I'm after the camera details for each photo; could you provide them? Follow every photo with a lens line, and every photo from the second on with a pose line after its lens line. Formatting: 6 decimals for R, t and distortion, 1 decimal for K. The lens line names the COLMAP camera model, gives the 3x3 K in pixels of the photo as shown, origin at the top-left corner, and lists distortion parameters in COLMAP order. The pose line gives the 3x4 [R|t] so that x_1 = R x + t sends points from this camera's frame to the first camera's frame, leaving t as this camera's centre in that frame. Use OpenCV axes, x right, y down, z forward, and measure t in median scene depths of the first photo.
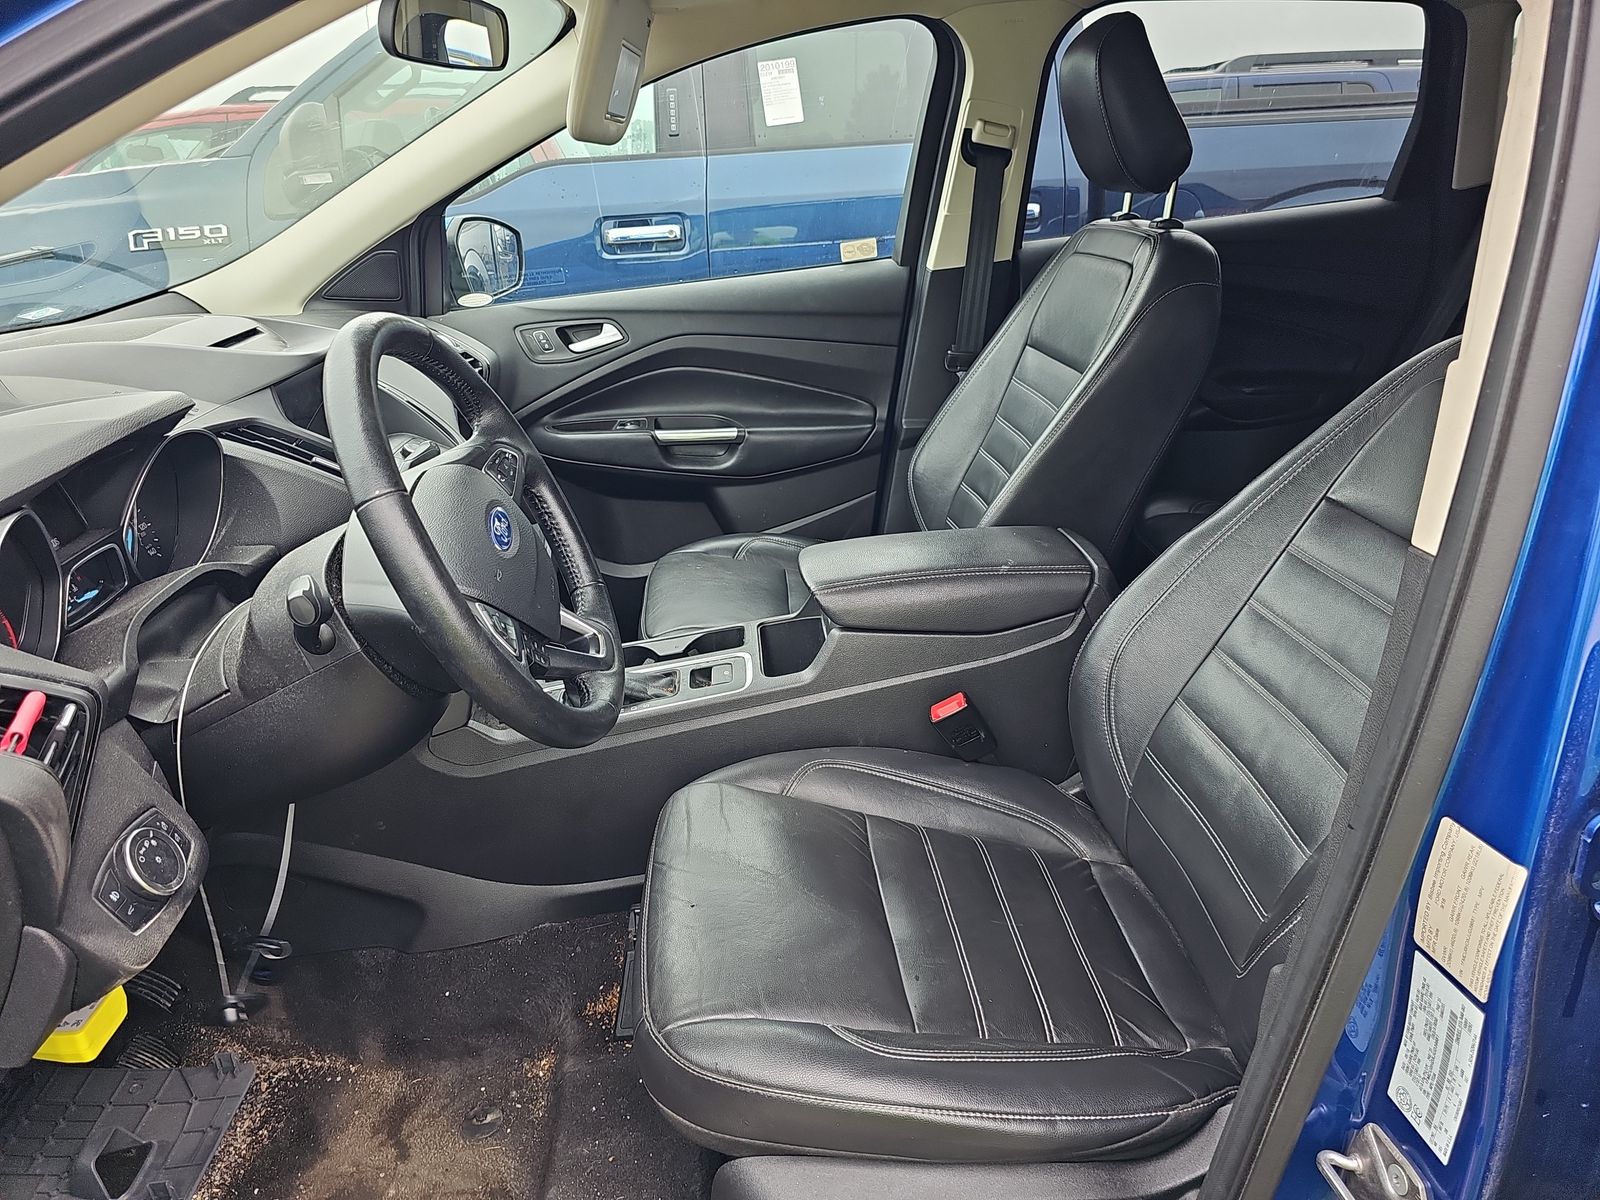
lens RADIAL K [[1042.7, 0, 800.0], [0, 1042.7, 600.0], [0, 0, 1]] dist [0.055181, -0.056552]
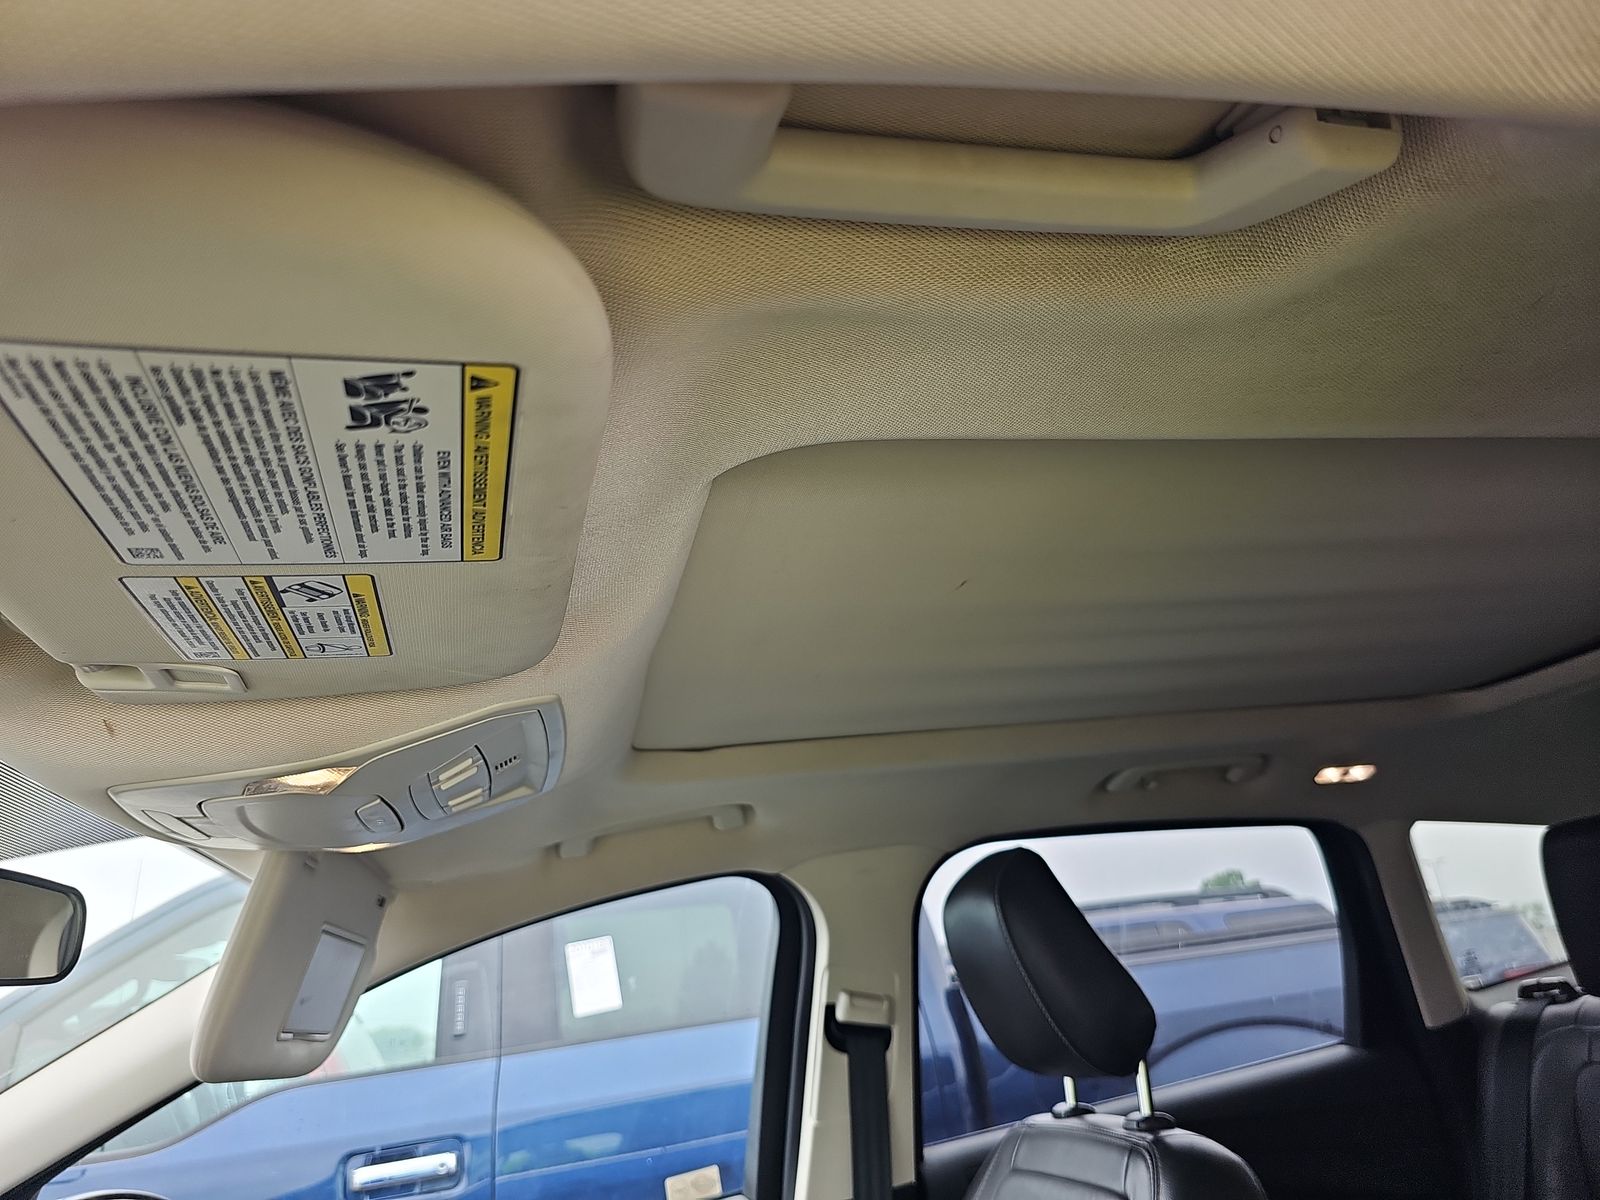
lens RADIAL K [[1079.5, 0, 821.3], [0, 1079.5, 603.7], [0, 0, 1]] dist [-0.003234, 0.001601]
pose [[0.985387, -0.017751, 0.169400, 0.026932], [0.130971, 0.714810, -0.686944, -0.114353], [-0.108895, 0.699093, 0.706690, 0.237910]]
